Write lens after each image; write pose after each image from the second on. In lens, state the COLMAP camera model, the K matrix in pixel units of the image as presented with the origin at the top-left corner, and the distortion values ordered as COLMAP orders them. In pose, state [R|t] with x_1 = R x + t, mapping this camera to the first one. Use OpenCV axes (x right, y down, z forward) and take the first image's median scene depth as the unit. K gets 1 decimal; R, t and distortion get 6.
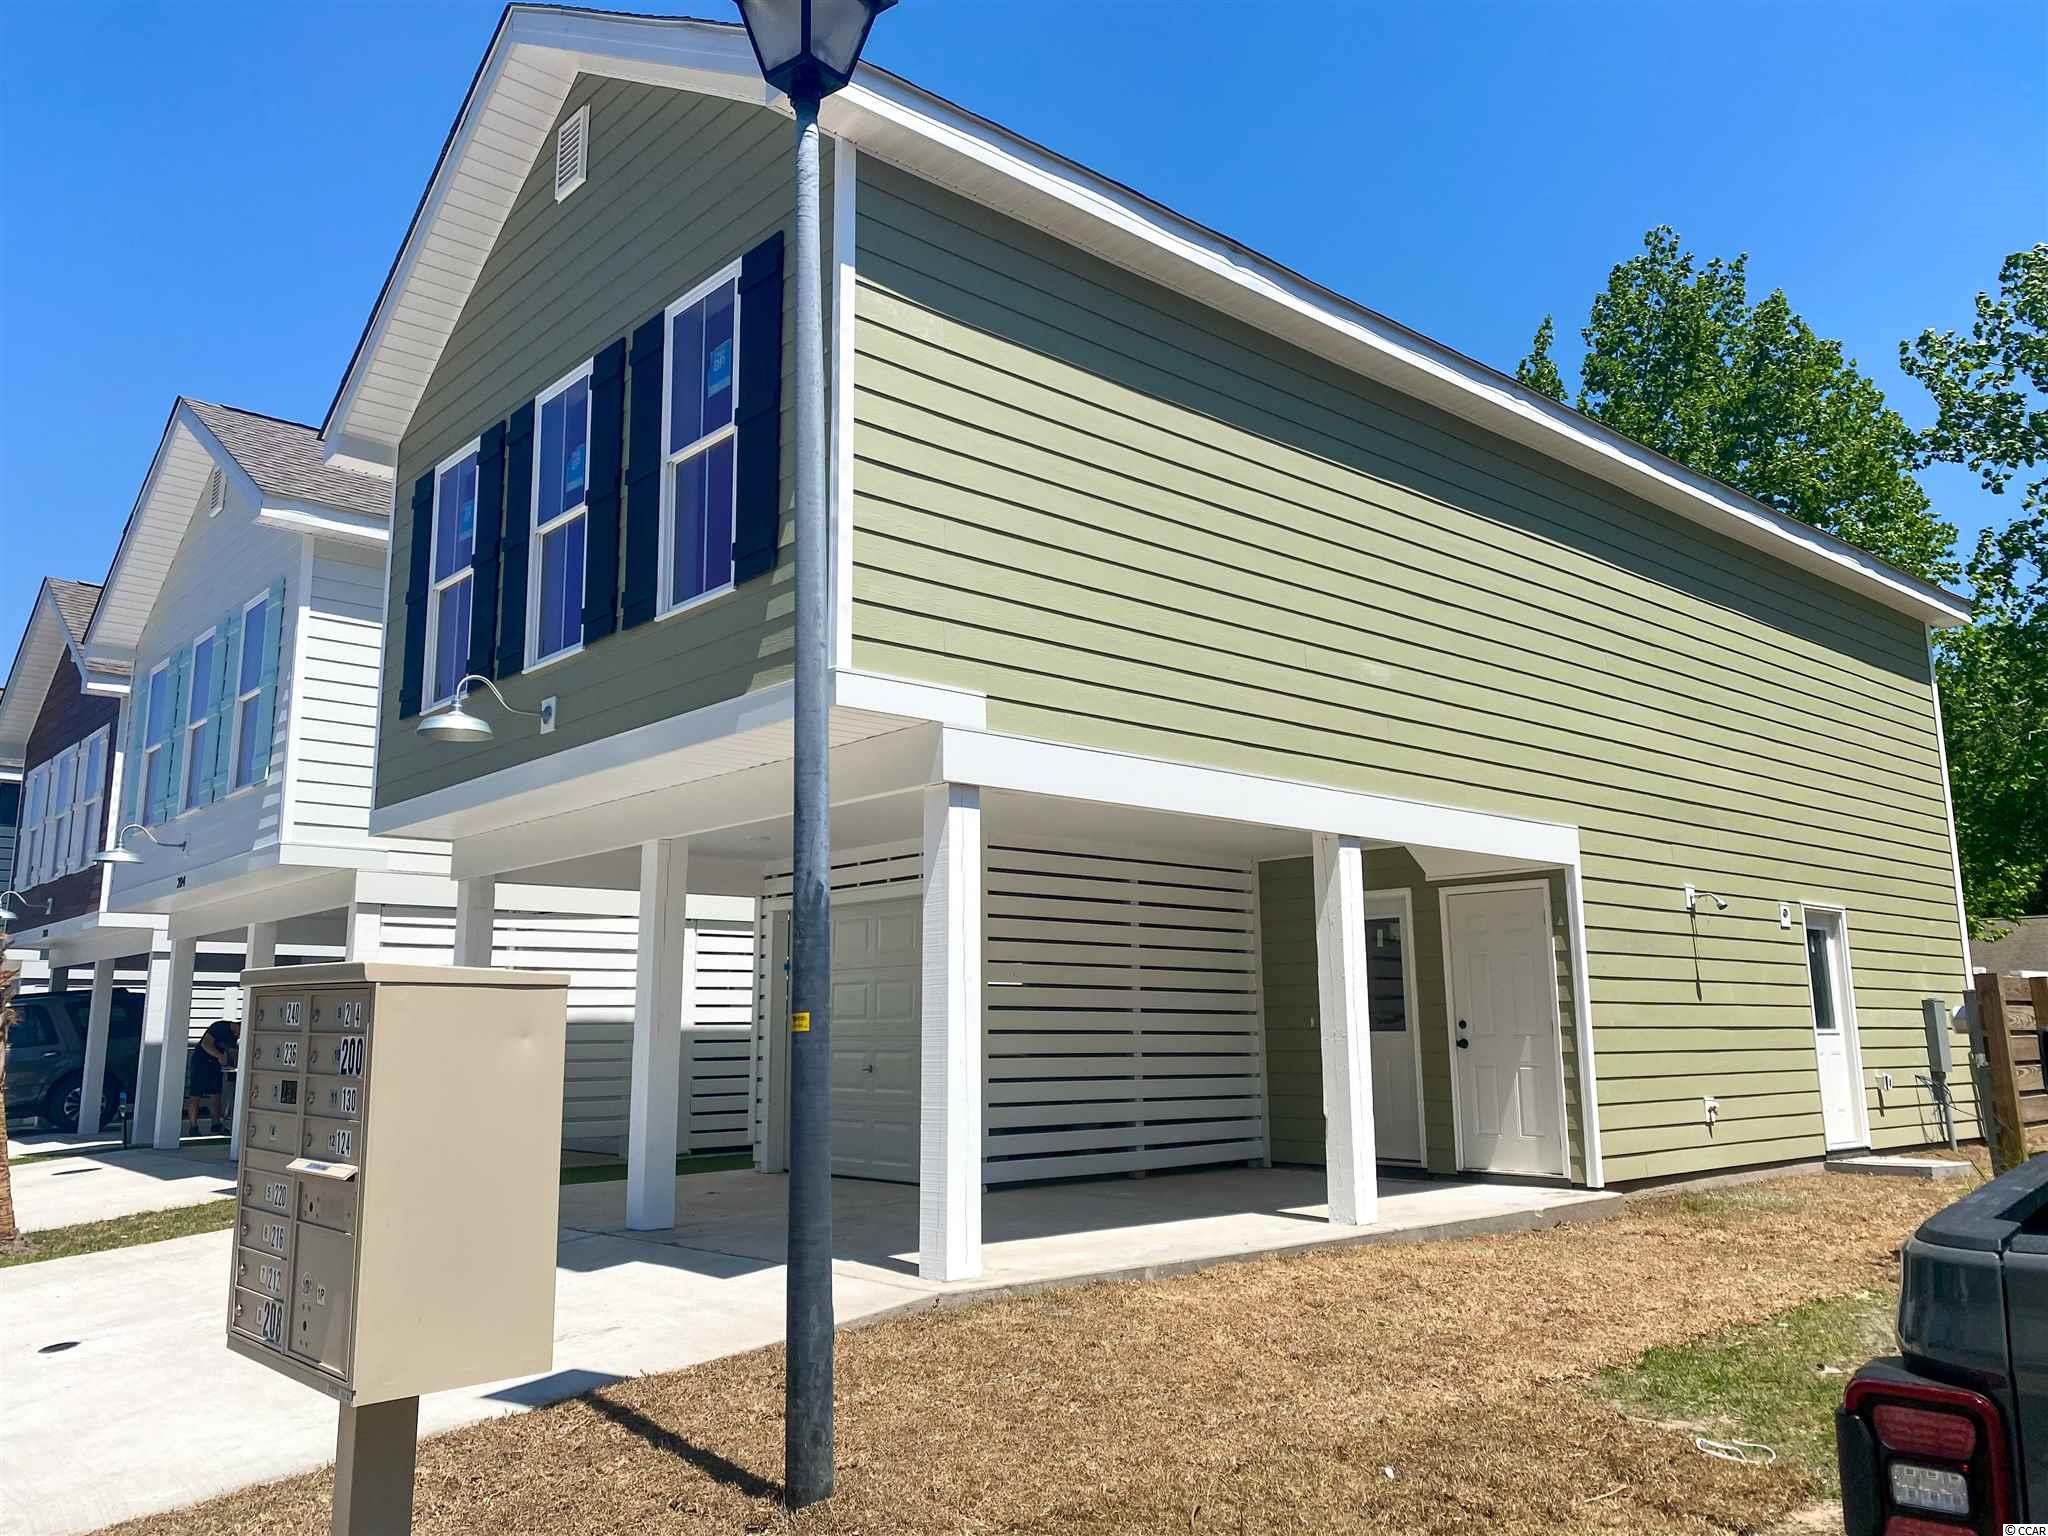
lens RADIAL K [[1569.9, 0, 1024.0], [0, 1569.9, 768.0], [0, 0, 1]] dist [0.002535, -0.000872]
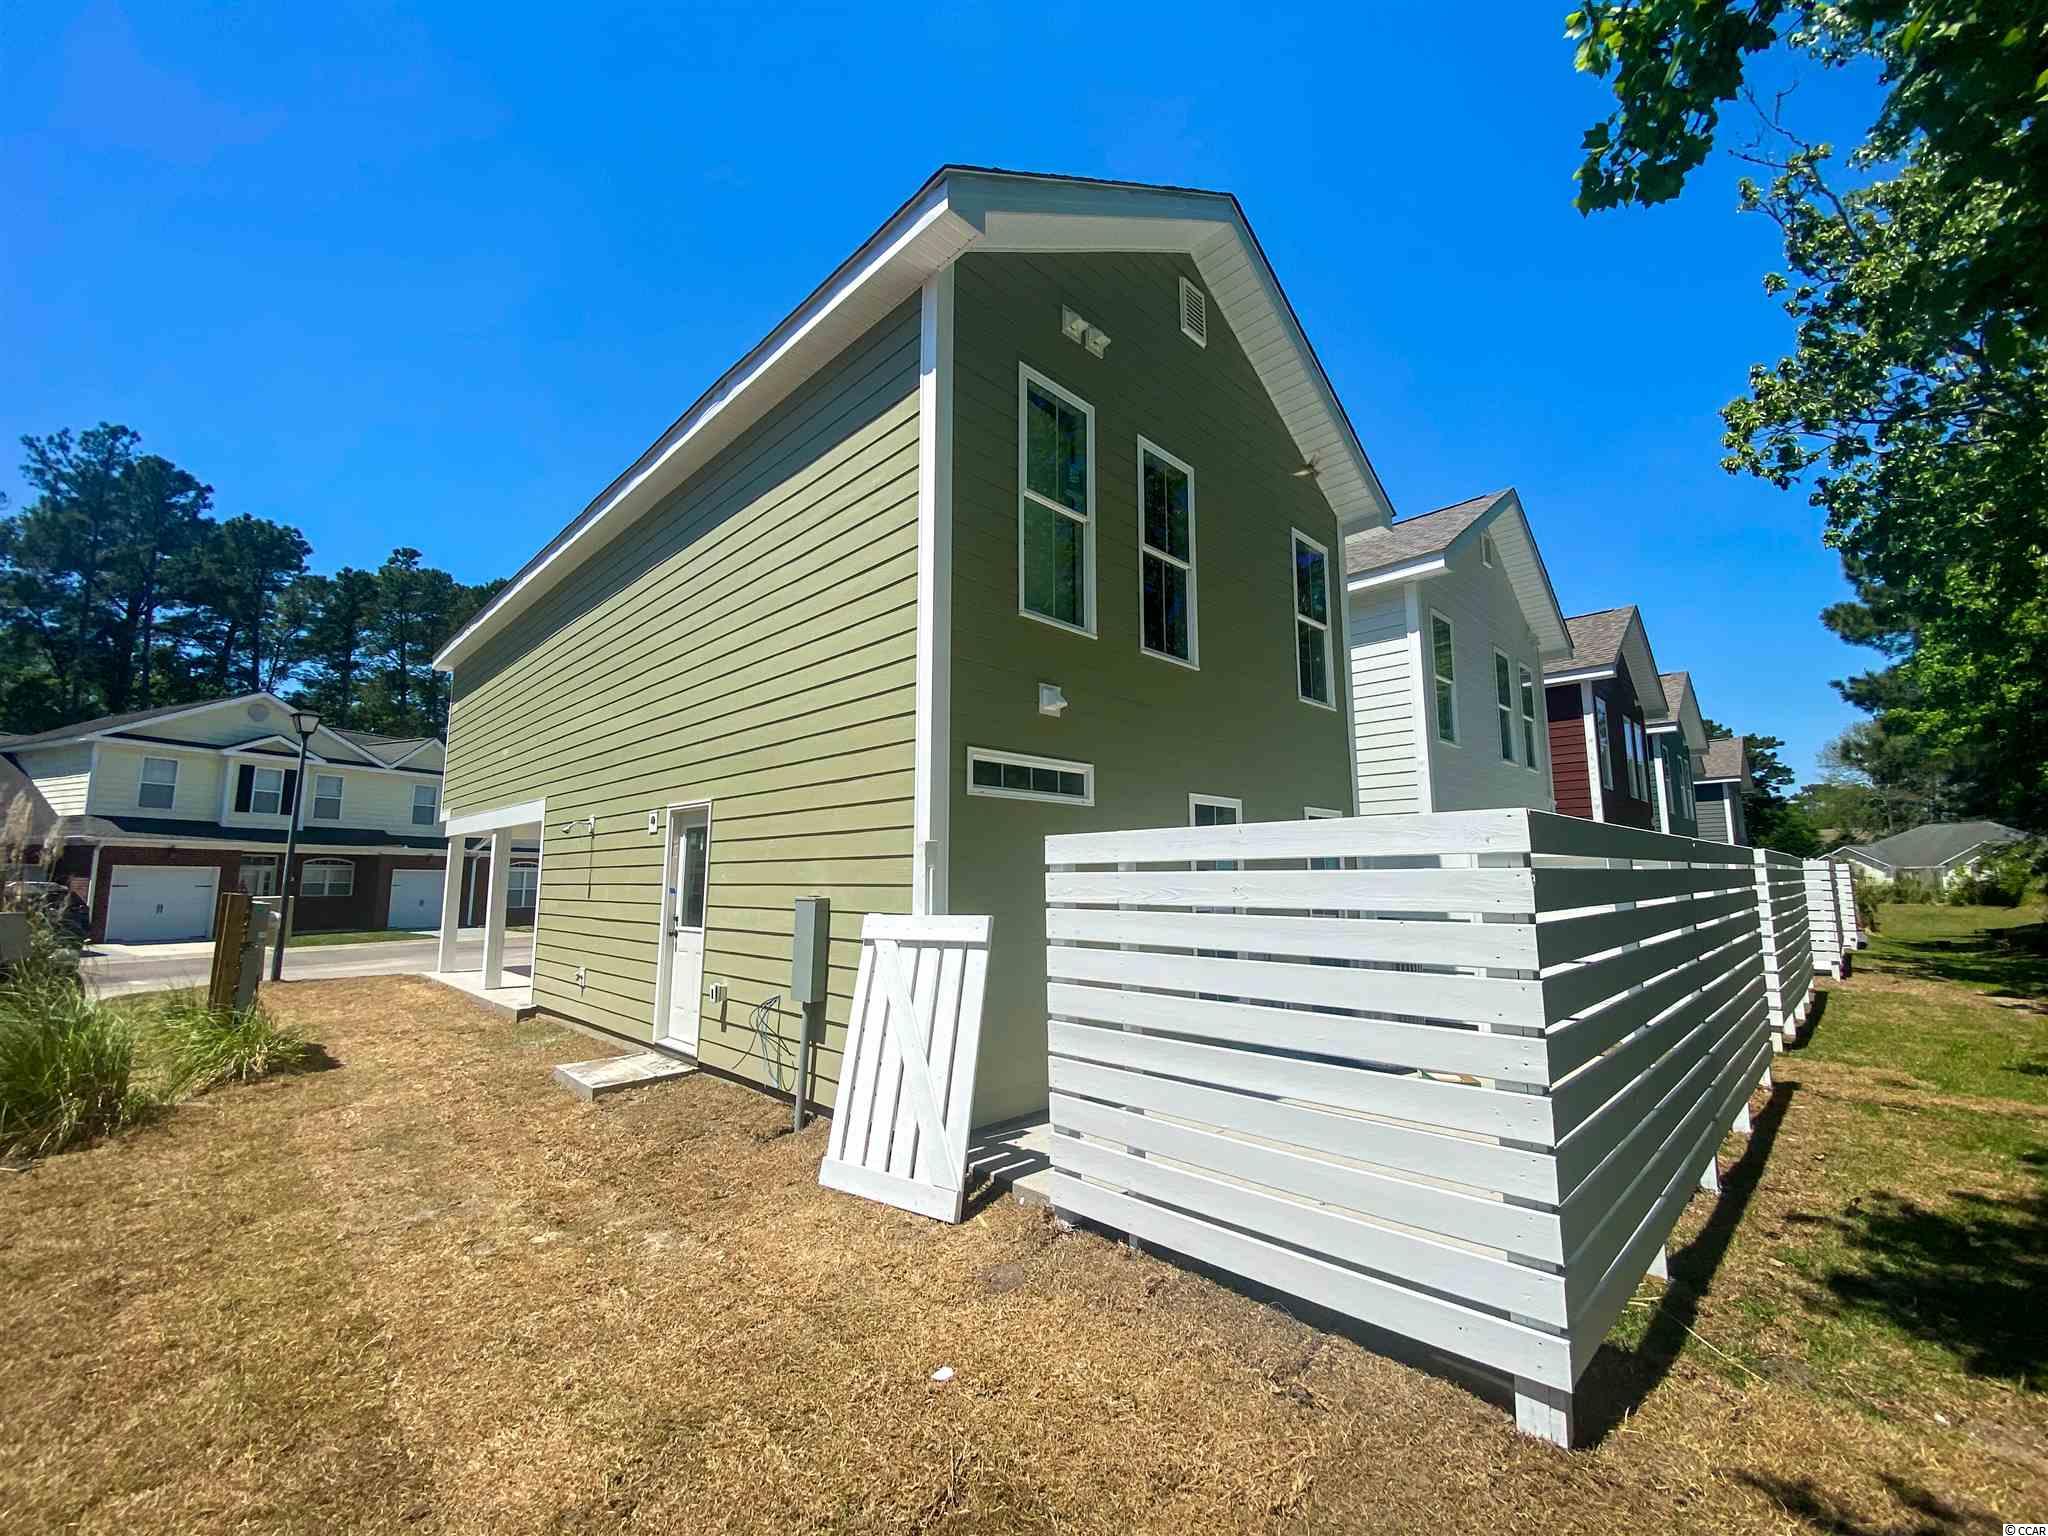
lens RADIAL K [[829.5, 0, 1024.0], [0, 829.5, 768.0], [0, 0, 1]] dist [0.002902, -0.012830]
pose [[0.060166, -0.125139, -0.990313, 1.213275], [0.174912, 0.978082, -0.112967, 0.188292], [0.982744, -0.166421, 0.080736, 1.359809]]
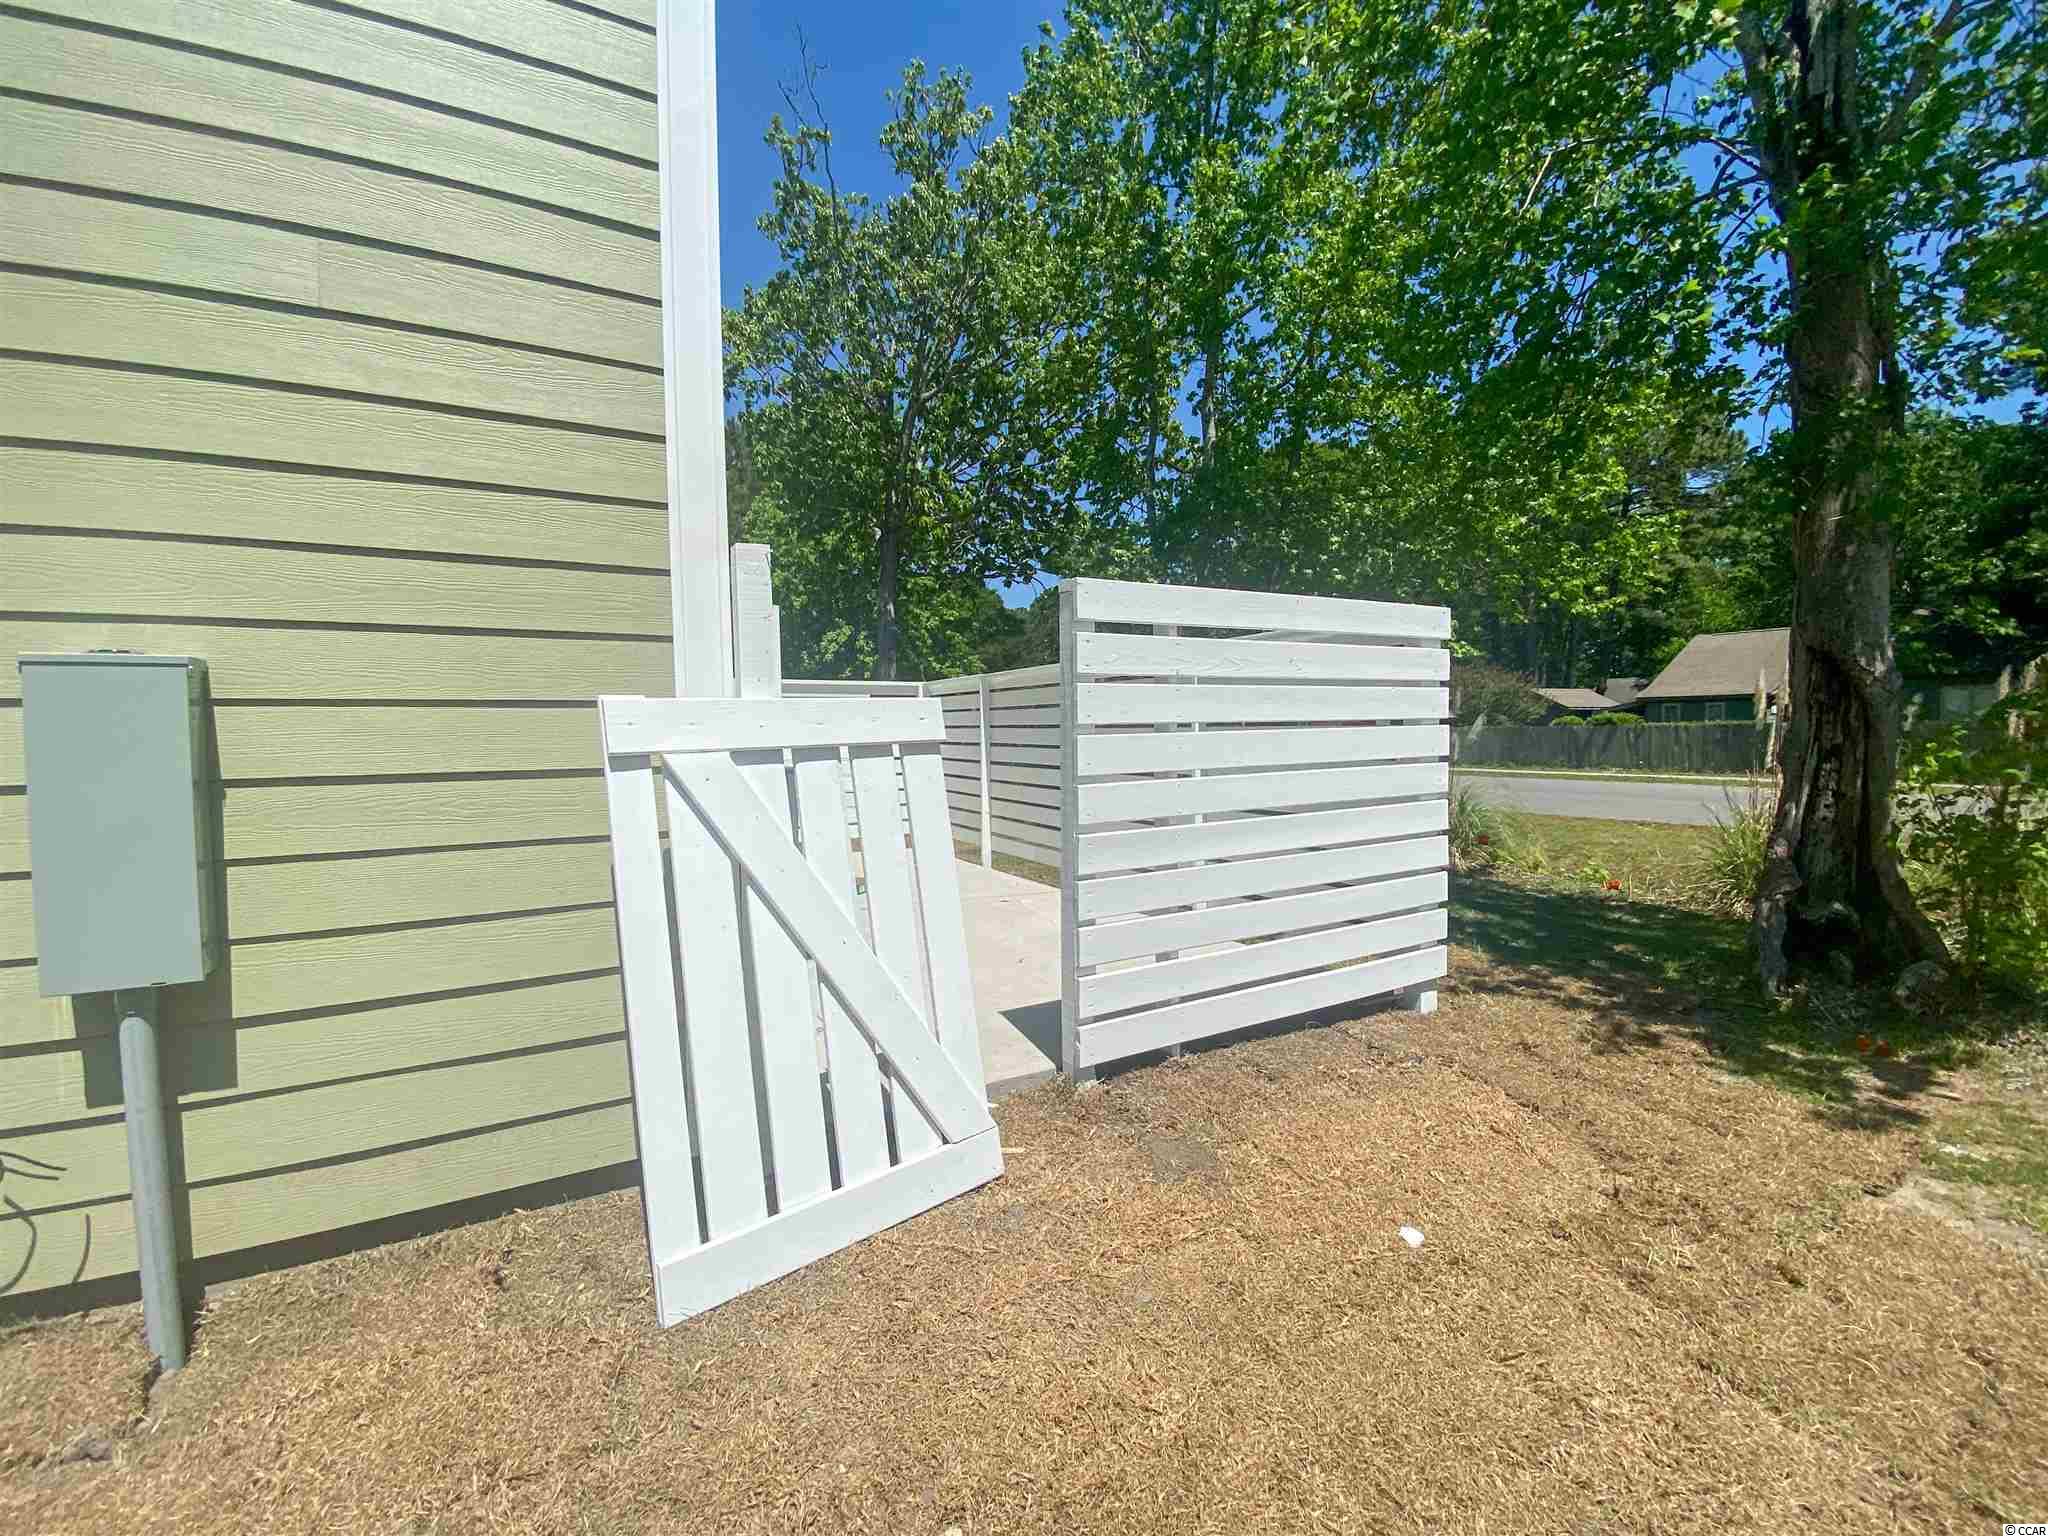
lens RADIAL K [[829.5, 0, 1024.0], [0, 829.5, 768.0], [0, 0, 1]] dist [0.002902, -0.012830]
pose [[0.979726, 0.002697, -0.200324, 0.916481], [0.042048, 0.974870, 0.218769, 0.181405], [0.195880, -0.222757, 0.954992, 1.162231]]
